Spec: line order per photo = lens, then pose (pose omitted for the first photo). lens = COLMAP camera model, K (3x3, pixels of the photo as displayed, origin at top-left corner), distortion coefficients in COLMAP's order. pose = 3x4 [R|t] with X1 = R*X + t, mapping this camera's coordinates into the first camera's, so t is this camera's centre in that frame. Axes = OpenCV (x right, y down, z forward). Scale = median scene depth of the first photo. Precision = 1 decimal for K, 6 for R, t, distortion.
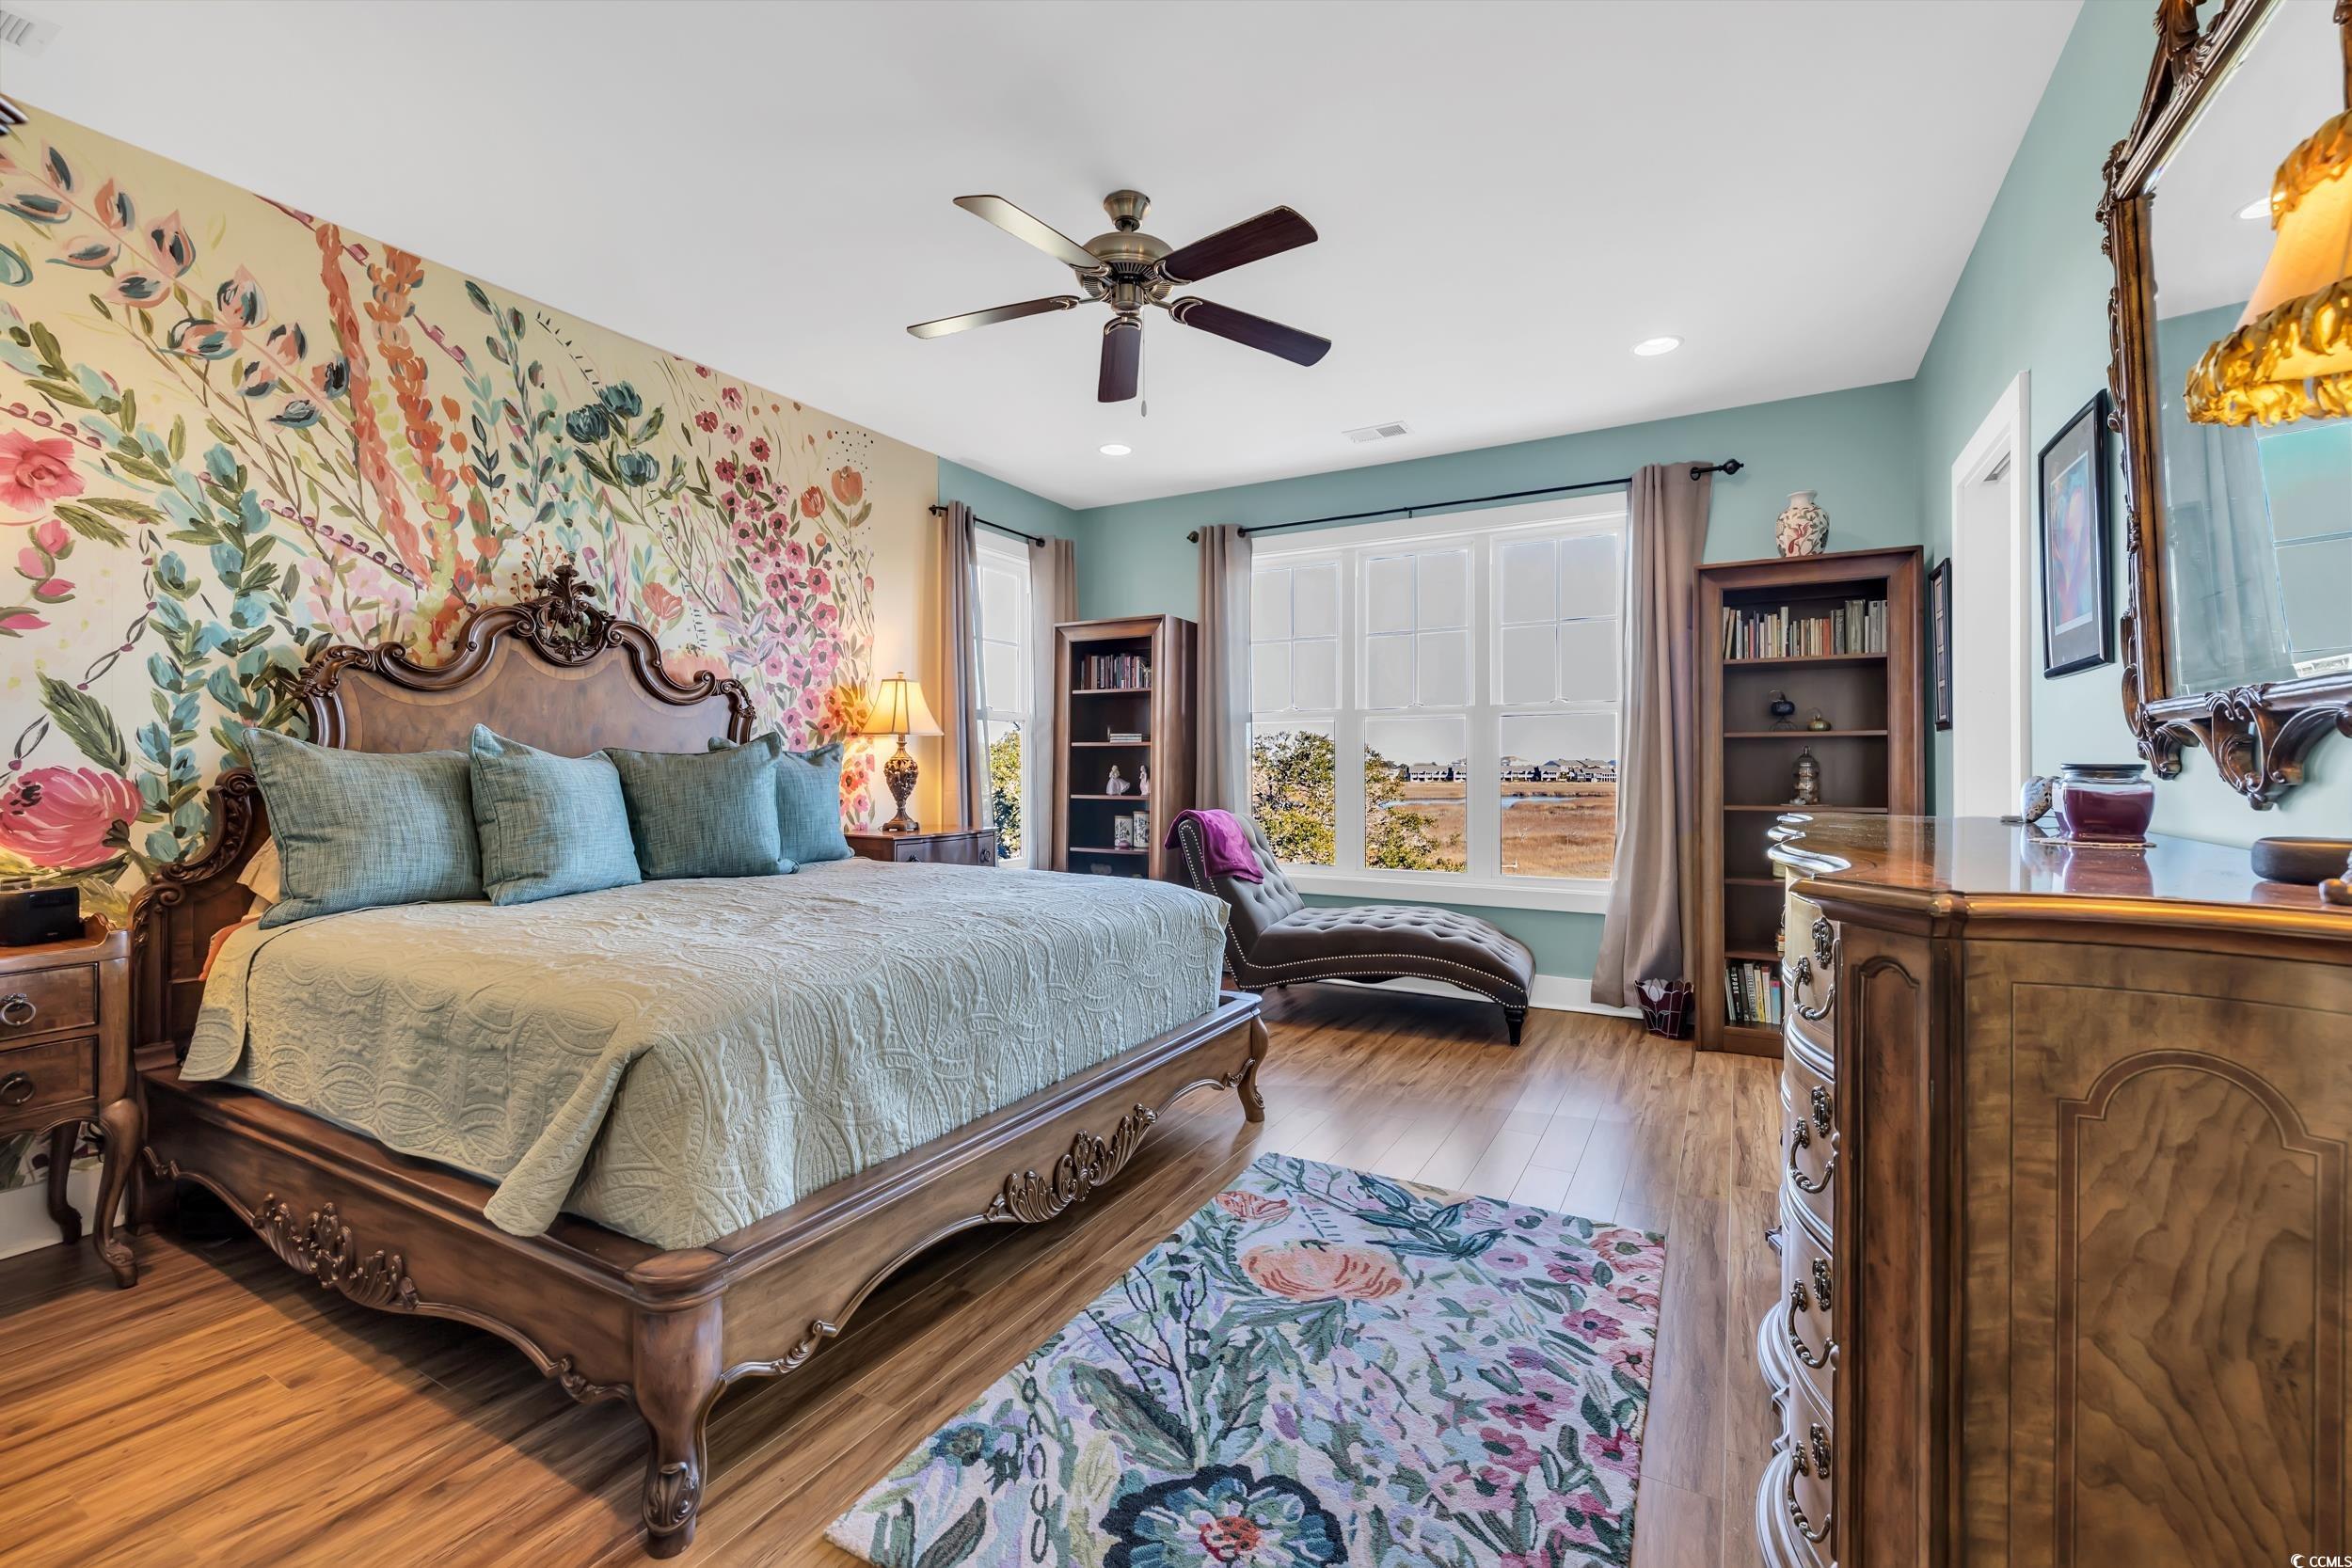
lens RADIAL K [[991.8, 0, 1186.4], [0, 991.8, 771.2], [0, 0, 1]] dist [-0.000059, 0.000664]
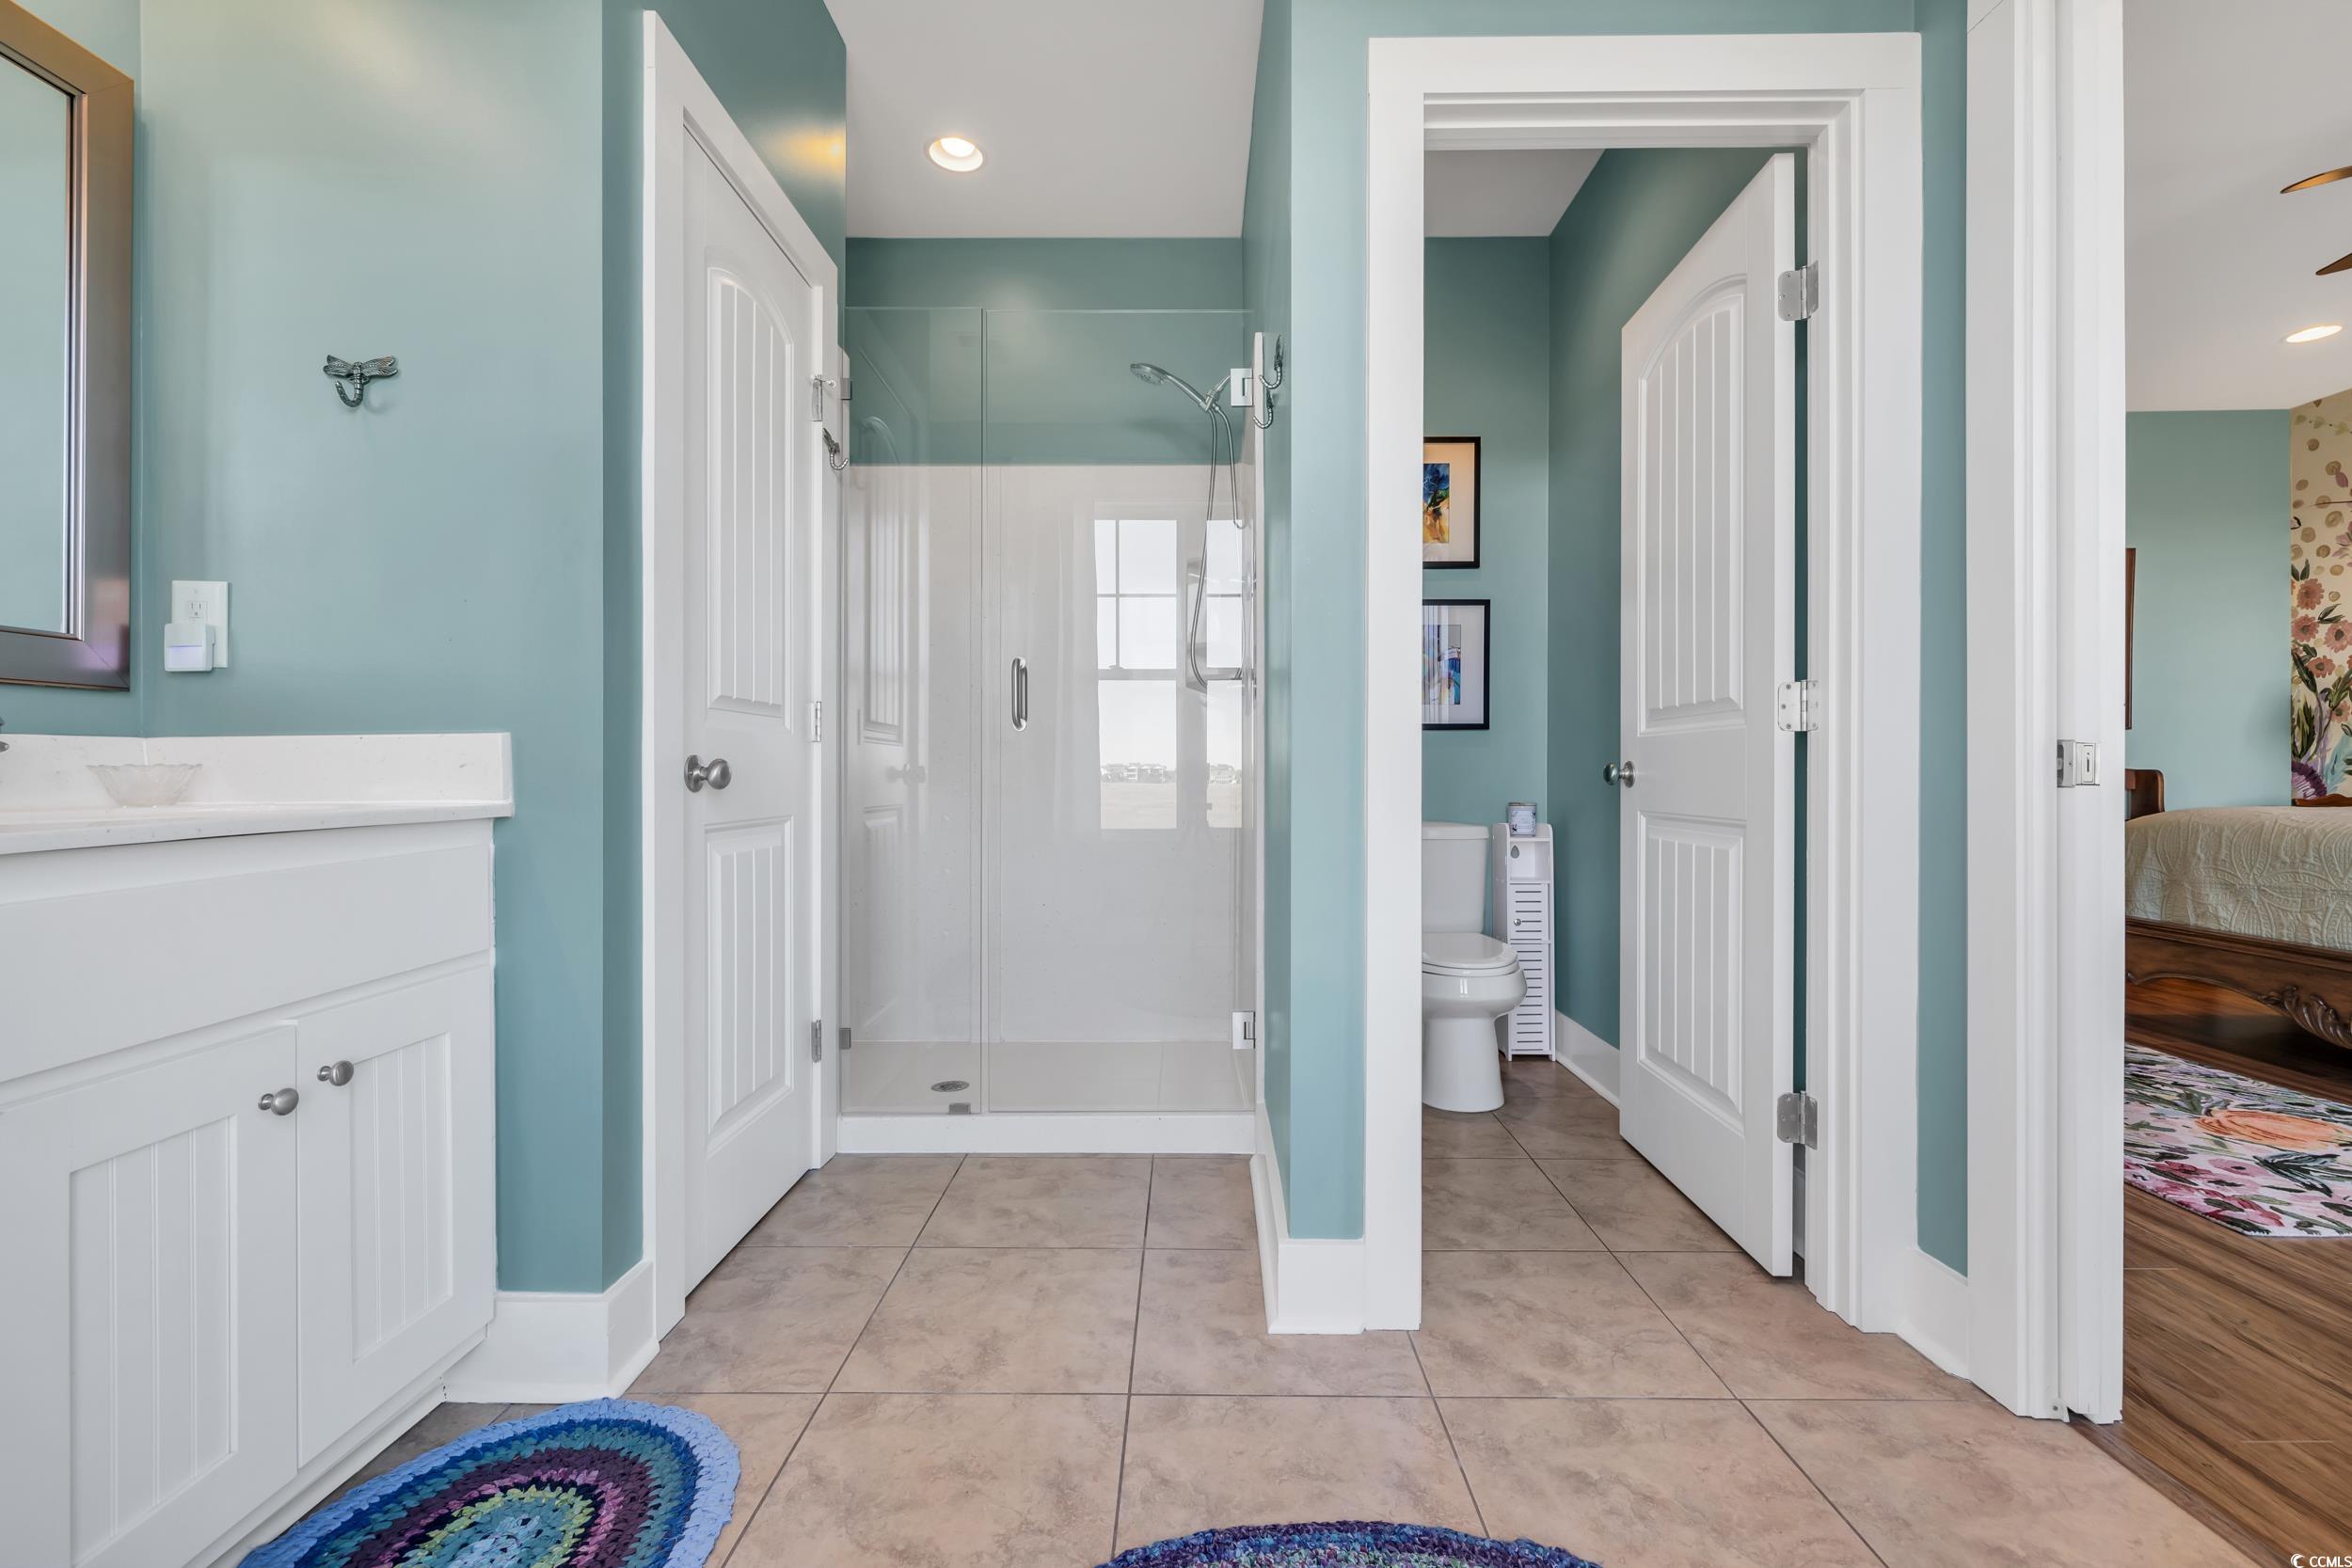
lens RADIAL K [[991.8, 0, 1186.4], [0, 991.8, 771.2], [0, 0, 1]] dist [-0.000059, 0.000664]
pose [[-0.876601, 0.002493, -0.481212, 1.779027], [0.001673, 0.999996, 0.002132, 0.093822], [0.481215, 0.001064, -0.876602, 1.406692]]
